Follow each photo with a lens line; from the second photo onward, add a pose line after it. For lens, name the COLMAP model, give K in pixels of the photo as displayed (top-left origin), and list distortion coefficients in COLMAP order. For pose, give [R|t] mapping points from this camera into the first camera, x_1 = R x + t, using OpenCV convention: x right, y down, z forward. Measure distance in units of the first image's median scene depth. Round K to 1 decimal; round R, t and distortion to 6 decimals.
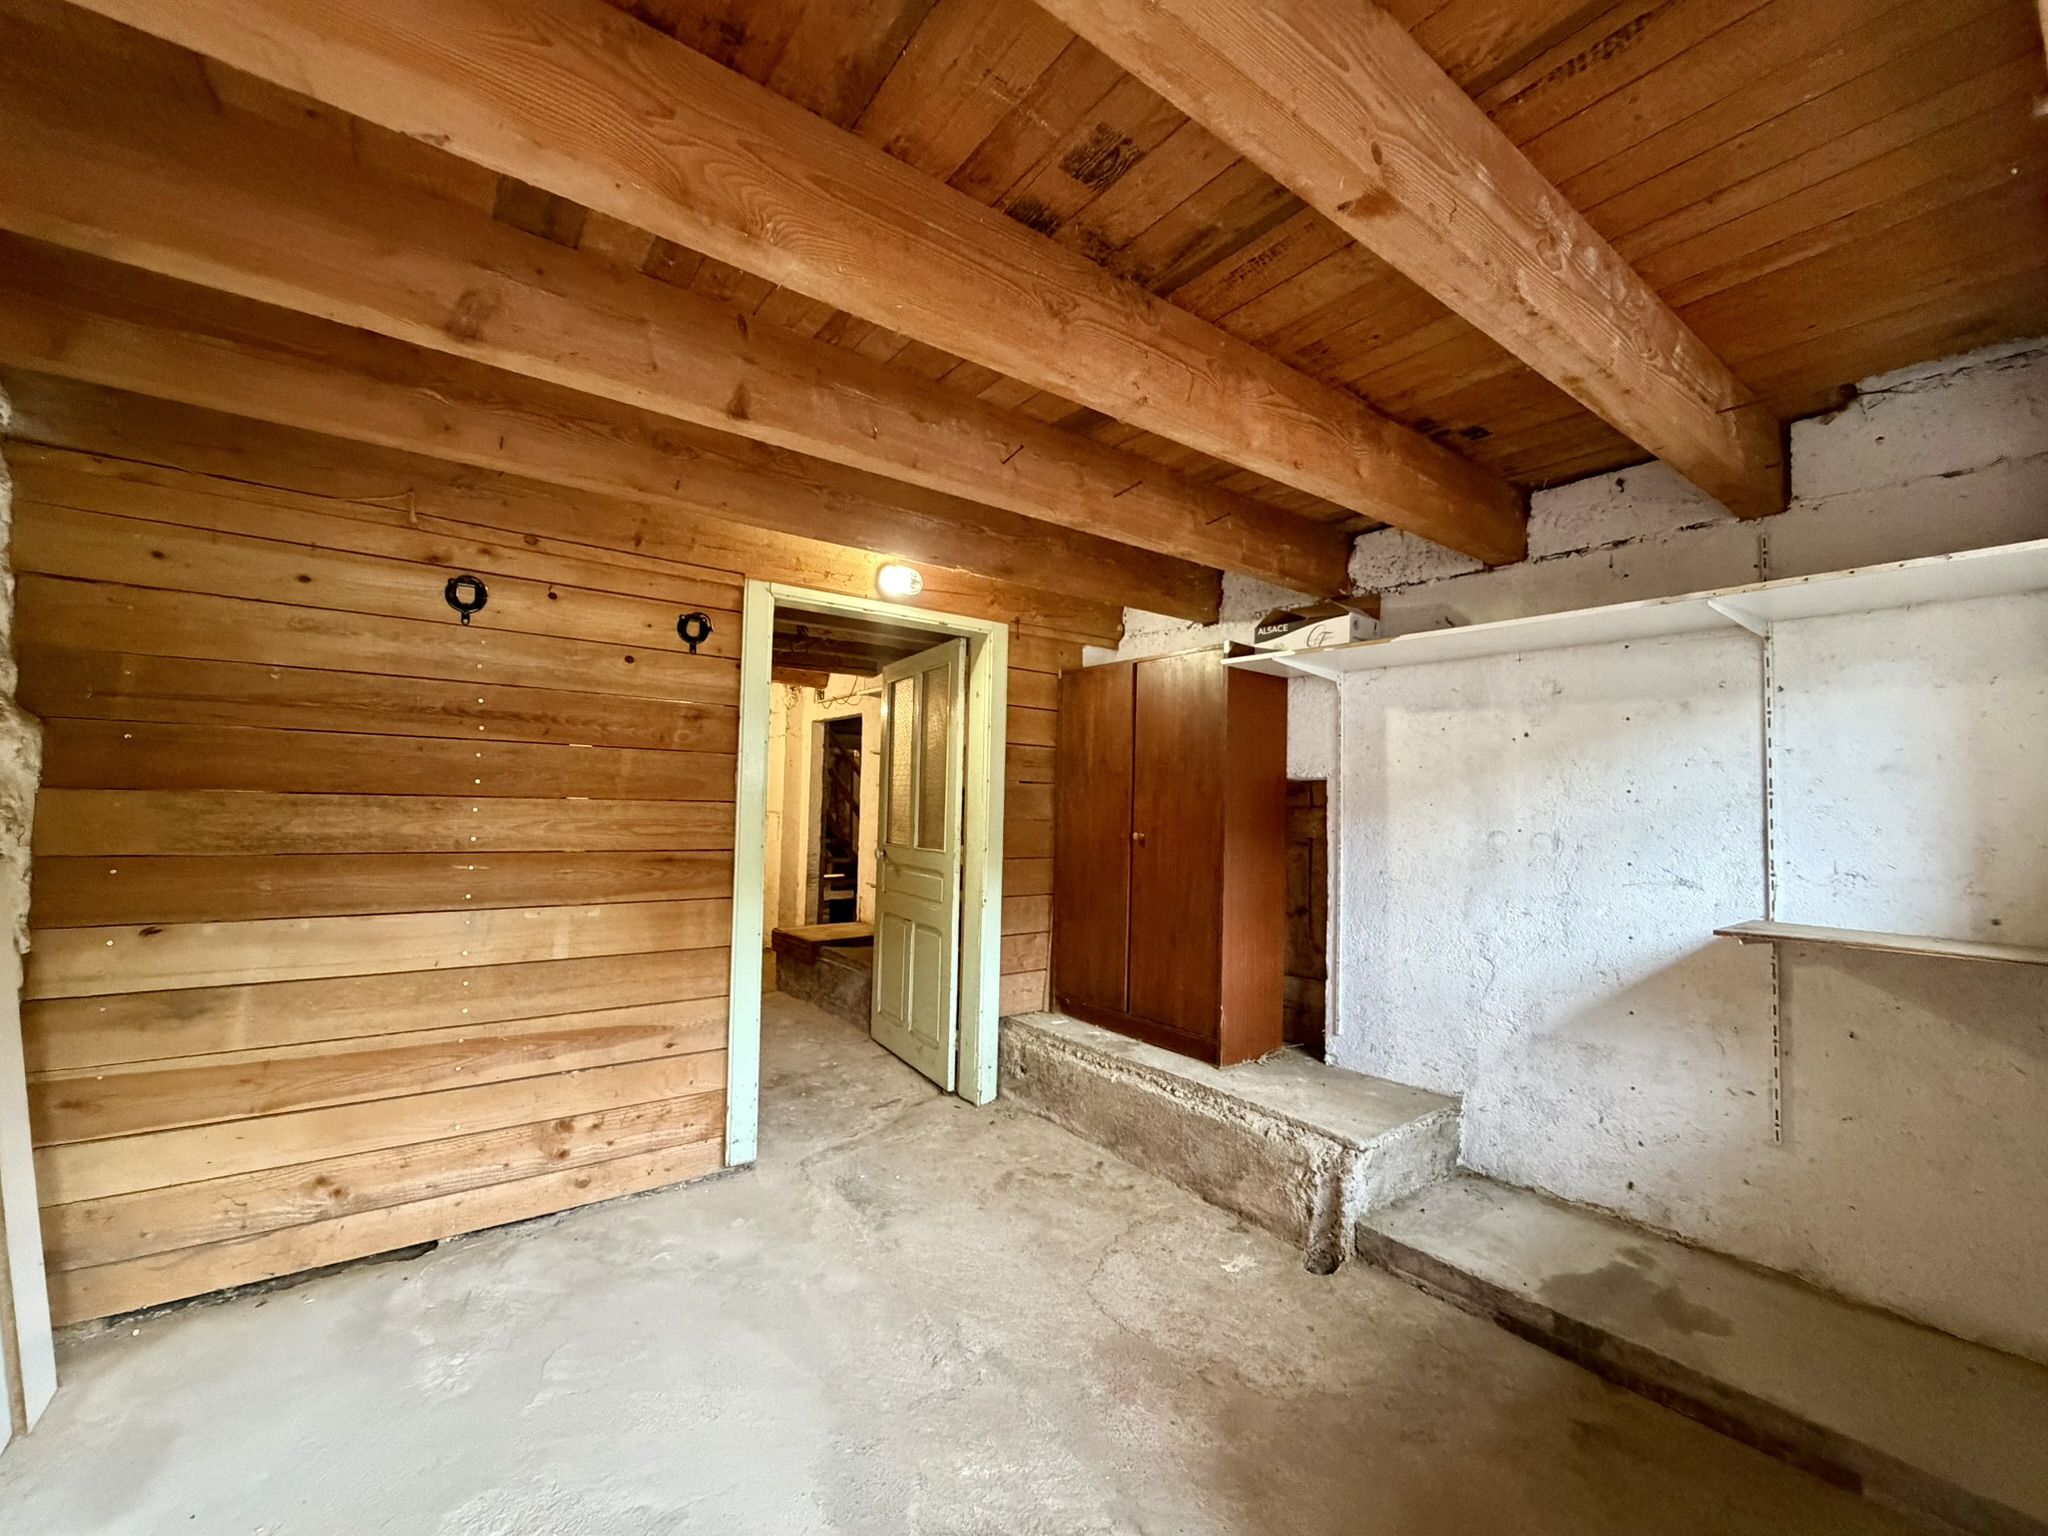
lens RADIAL K [[818.5, 0, 1017.4], [0, 818.5, 770.2], [0, 0, 1]] dist [-0.002135, 0.000336]
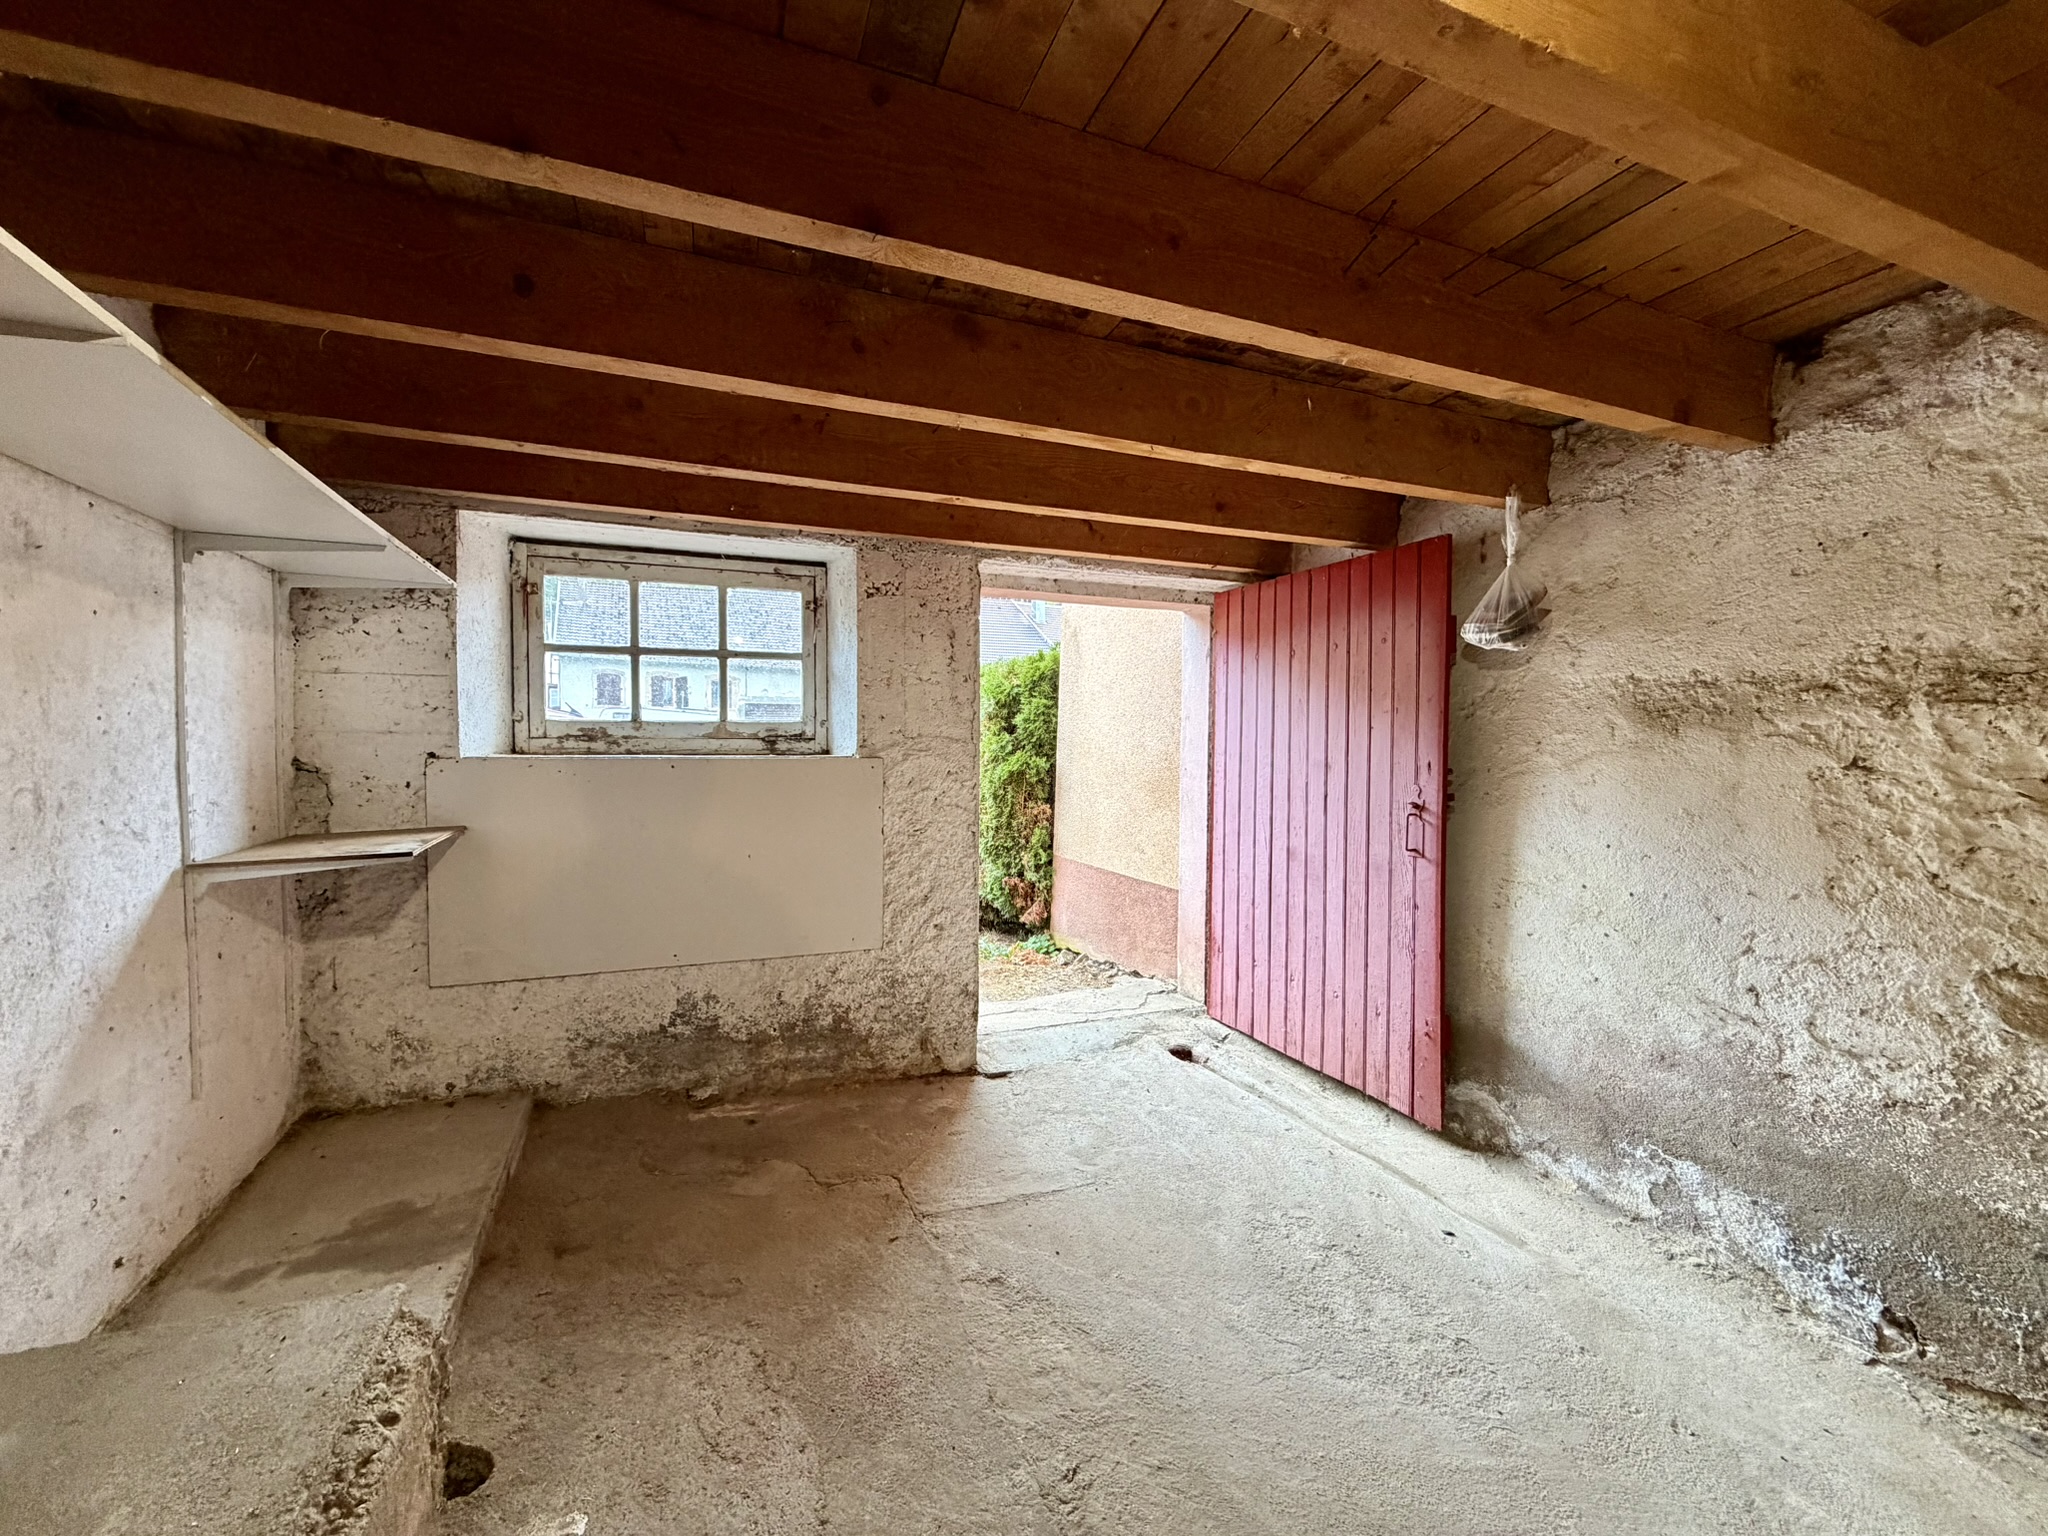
lens RADIAL K [[818.5, 0, 1017.4], [0, 818.5, 770.2], [0, 0, 1]] dist [-0.002135, 0.000336]
pose [[-0.967974, -0.036833, 0.248332, -0.207753], [-0.038786, 0.999243, -0.002975, 0.048966], [-0.248035, -0.012511, -0.968670, 1.713875]]
